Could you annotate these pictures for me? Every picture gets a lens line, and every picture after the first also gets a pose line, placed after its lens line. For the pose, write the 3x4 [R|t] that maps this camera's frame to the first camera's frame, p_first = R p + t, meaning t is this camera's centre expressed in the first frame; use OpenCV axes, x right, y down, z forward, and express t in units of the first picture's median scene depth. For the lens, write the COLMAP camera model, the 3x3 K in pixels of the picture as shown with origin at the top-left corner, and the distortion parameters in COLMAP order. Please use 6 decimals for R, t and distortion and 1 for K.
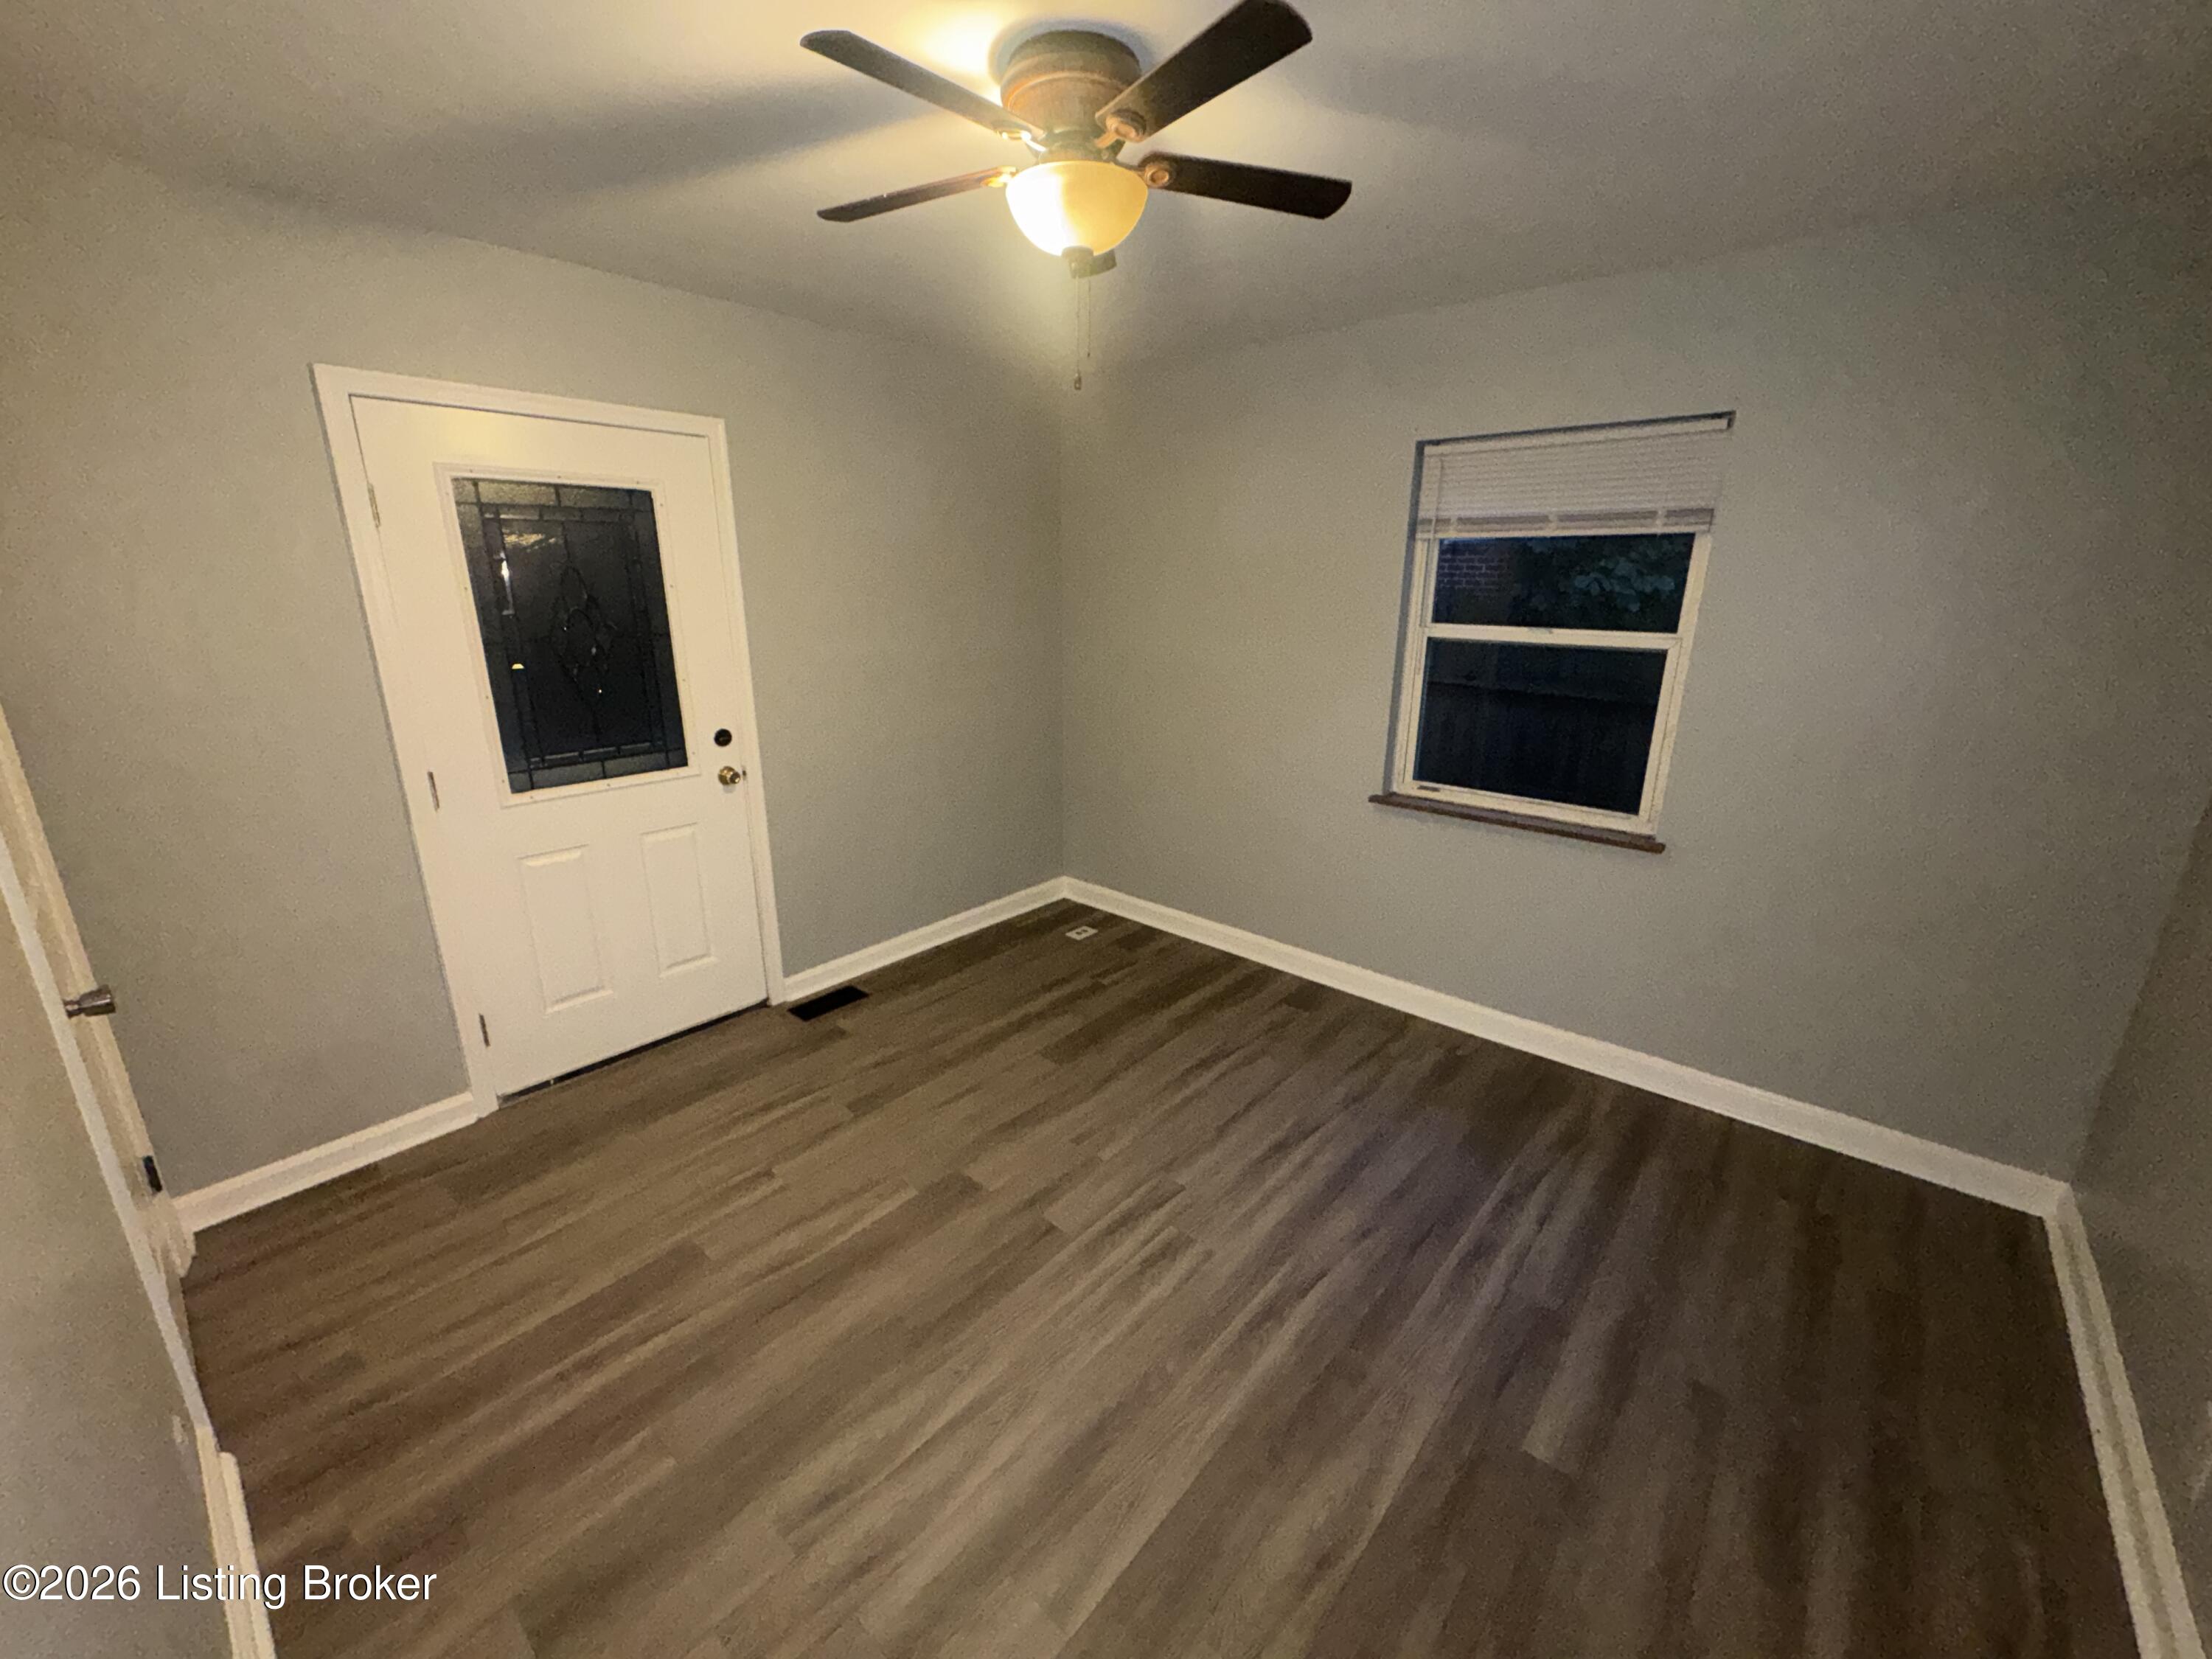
lens RADIAL K [[882.6, 0, 1098.9], [0, 882.6, 830.3], [0, 0, 1]] dist [-0.002795, -0.000053]
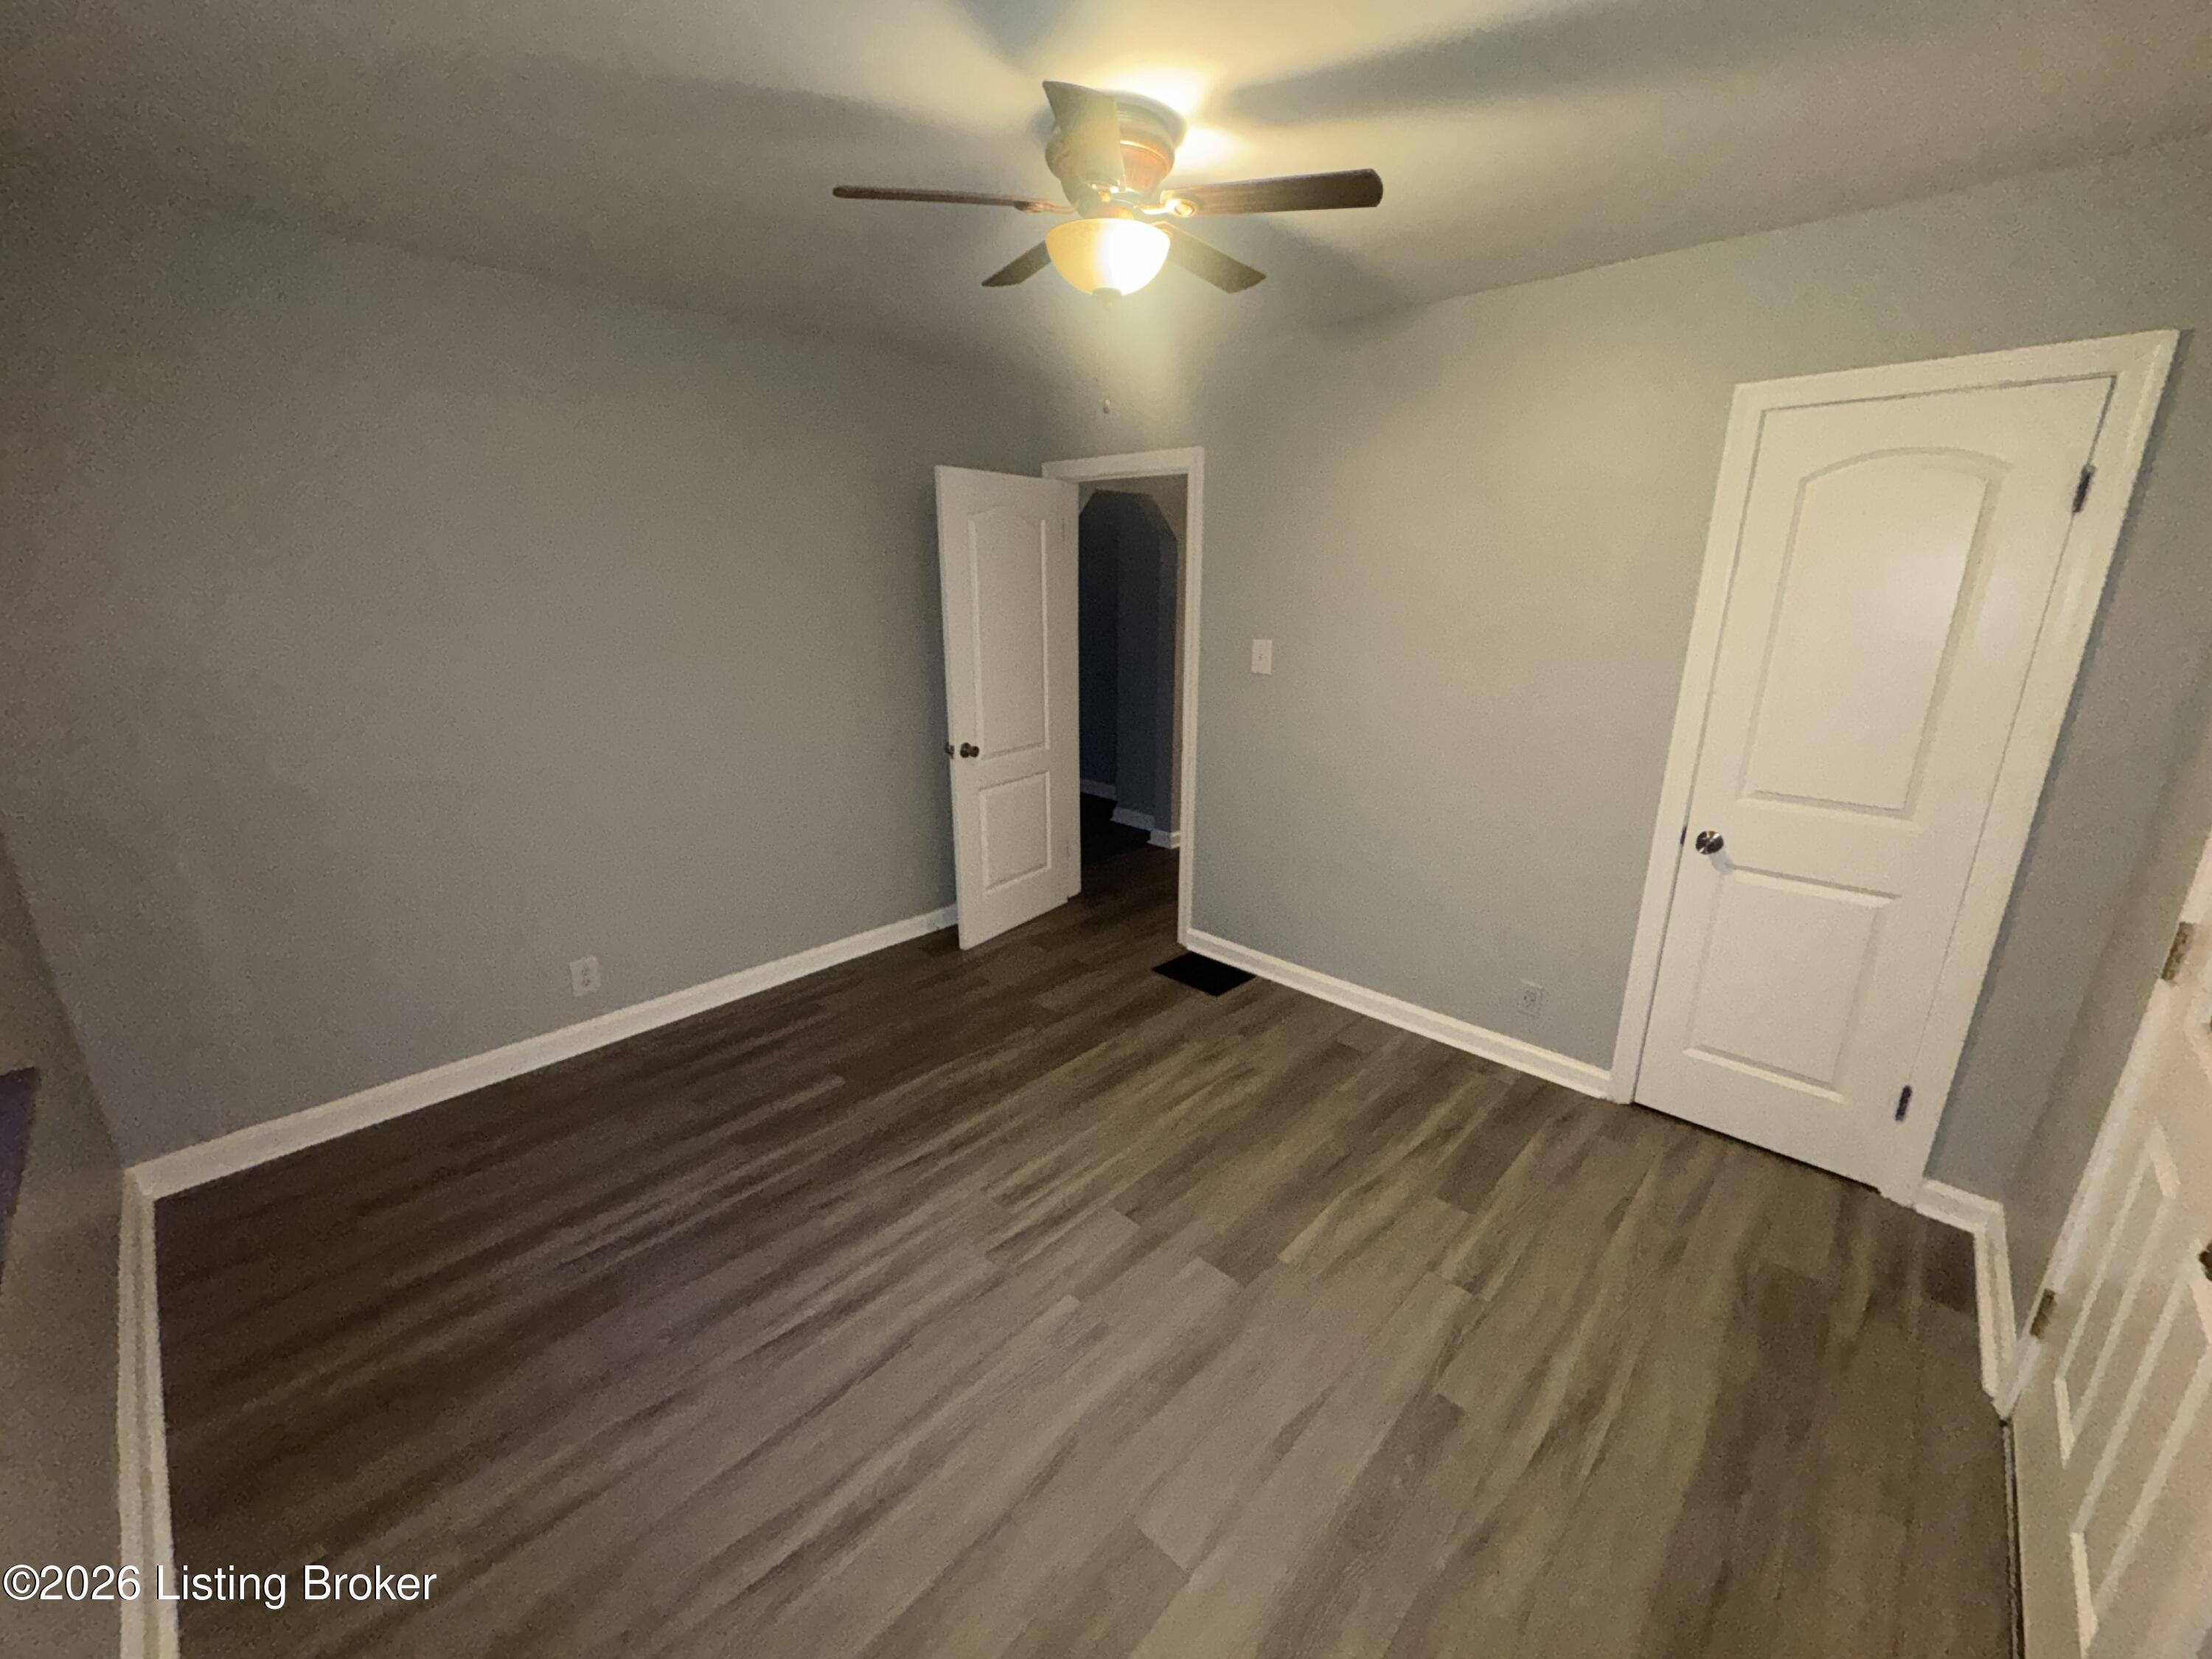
lens RADIAL K [[882.6, 0, 1106.0], [0, 882.6, 832.8], [0, 0, 1]] dist [-0.002795, -0.000053]
pose [[-0.999381, -0.016675, 0.030989, -0.049942], [0.002435, 0.845732, 0.533603, -0.468454], [-0.035106, 0.533348, -0.845167, 1.615308]]
